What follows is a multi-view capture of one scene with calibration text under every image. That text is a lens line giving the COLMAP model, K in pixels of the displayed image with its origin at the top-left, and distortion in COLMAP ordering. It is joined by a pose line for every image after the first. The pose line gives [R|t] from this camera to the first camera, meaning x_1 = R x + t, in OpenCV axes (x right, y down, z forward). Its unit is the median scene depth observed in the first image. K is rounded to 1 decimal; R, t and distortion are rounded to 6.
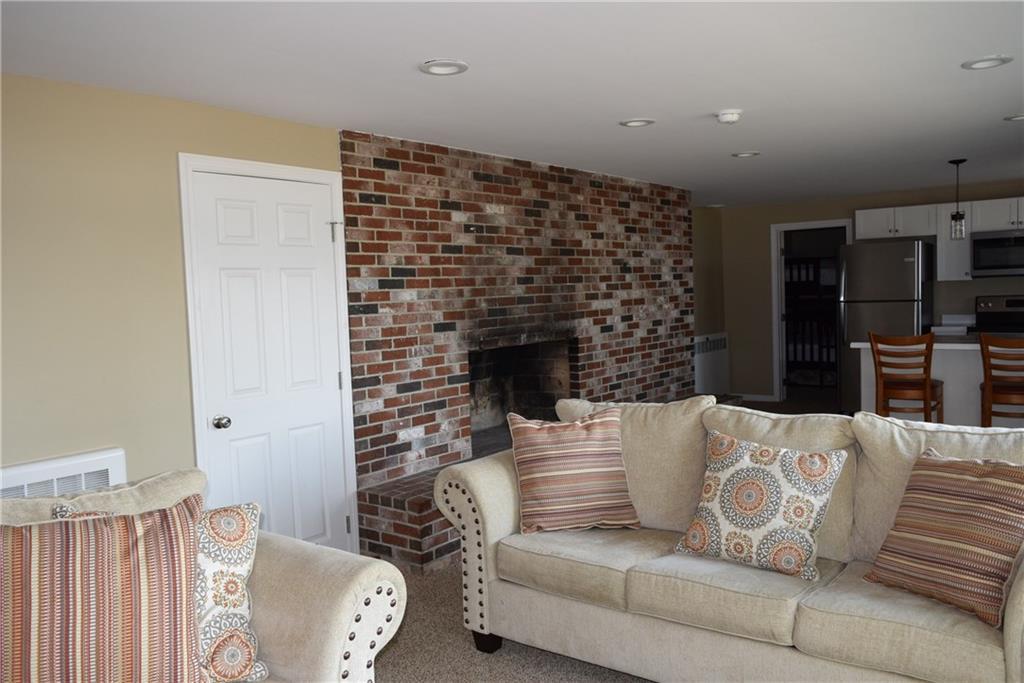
lens RADIAL K [[799.8, 0, 512.4], [0, 799.8, 341.4], [0, 0, 1]] dist [0.001247, 0.000359]
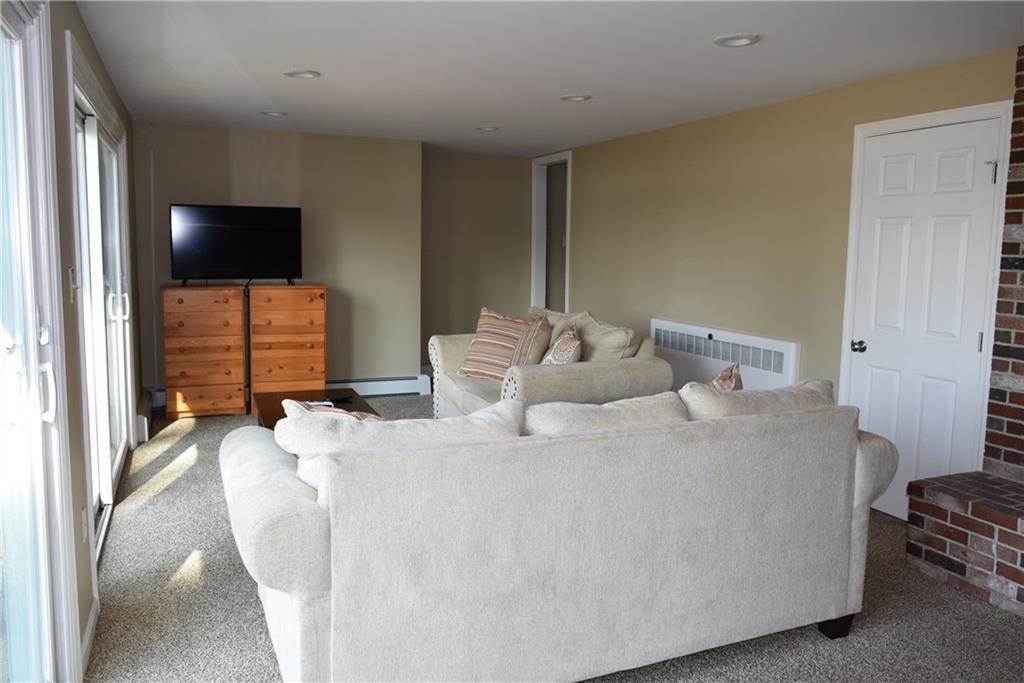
lens RADIAL K [[799.8, 0, 512.4], [0, 799.8, 338.6], [0, 0, 1]] dist [0.001247, 0.000359]
pose [[-0.499671, 0.133428, -0.855877, 0.793680], [-0.048504, 0.982205, 0.181439, -0.089441], [0.864856, 0.132173, -0.484308, 0.969762]]
